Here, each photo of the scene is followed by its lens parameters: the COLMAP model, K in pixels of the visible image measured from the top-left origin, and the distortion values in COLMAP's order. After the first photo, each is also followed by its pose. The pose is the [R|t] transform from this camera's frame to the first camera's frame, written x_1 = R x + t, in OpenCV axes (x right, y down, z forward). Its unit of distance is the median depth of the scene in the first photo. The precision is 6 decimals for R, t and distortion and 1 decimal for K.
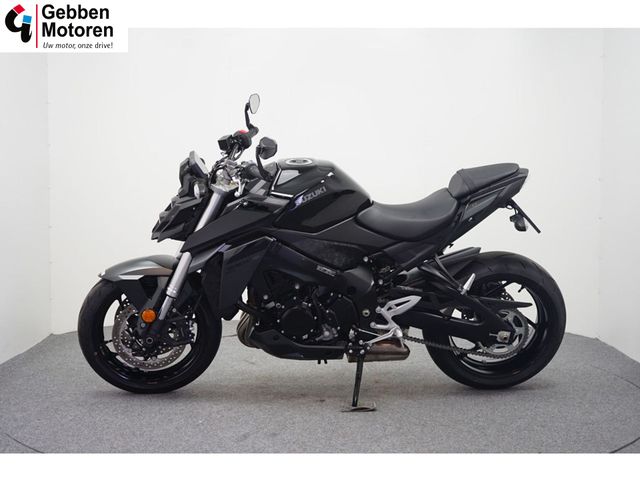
lens RADIAL K [[970.3, 0, 320.4], [0, 970.3, 241.1], [0, 0, 1]] dist [0.012063, 0.000000]
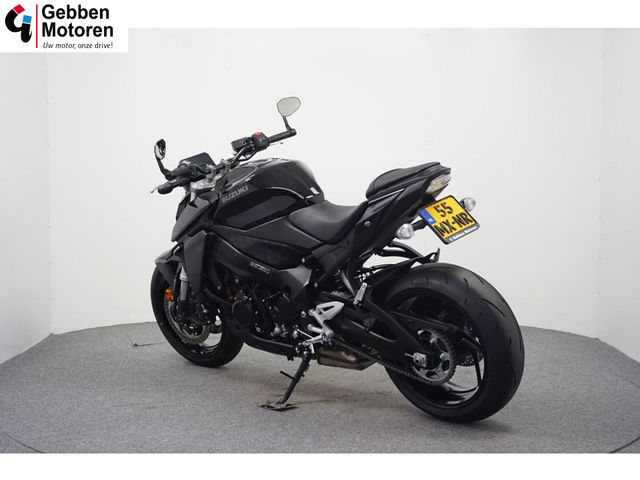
lens RADIAL K [[970.3, 0, 320.2], [0, 970.3, 241.5], [0, 0, 1]] dist [0.012063, 0.000000]
pose [[0.683087, 0.058626, -0.727980, 0.778259], [-0.051602, 0.998156, 0.031963, -0.032484], [0.728512, 0.015732, 0.684853, 0.332082]]
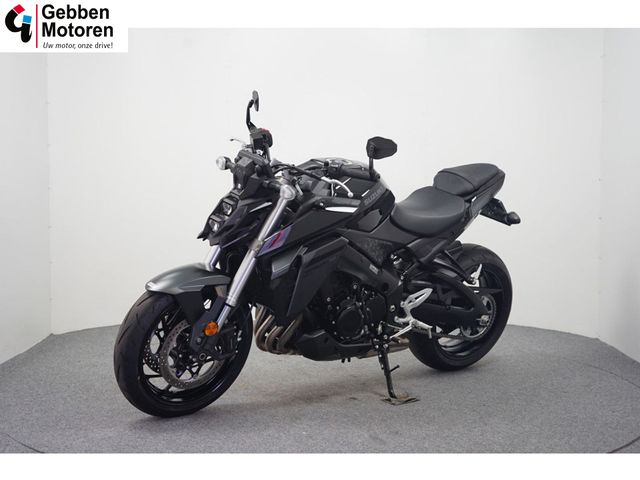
lens RADIAL K [[970.3, 0, 320.4], [0, 970.3, 236.9], [0, 0, 1]] dist [0.012063, 0.000000]
pose [[0.837897, -0.036567, 0.544601, -0.581307], [0.040883, 0.999155, 0.004187, -0.009666], [-0.544294, 0.018757, 0.838685, 0.169225]]
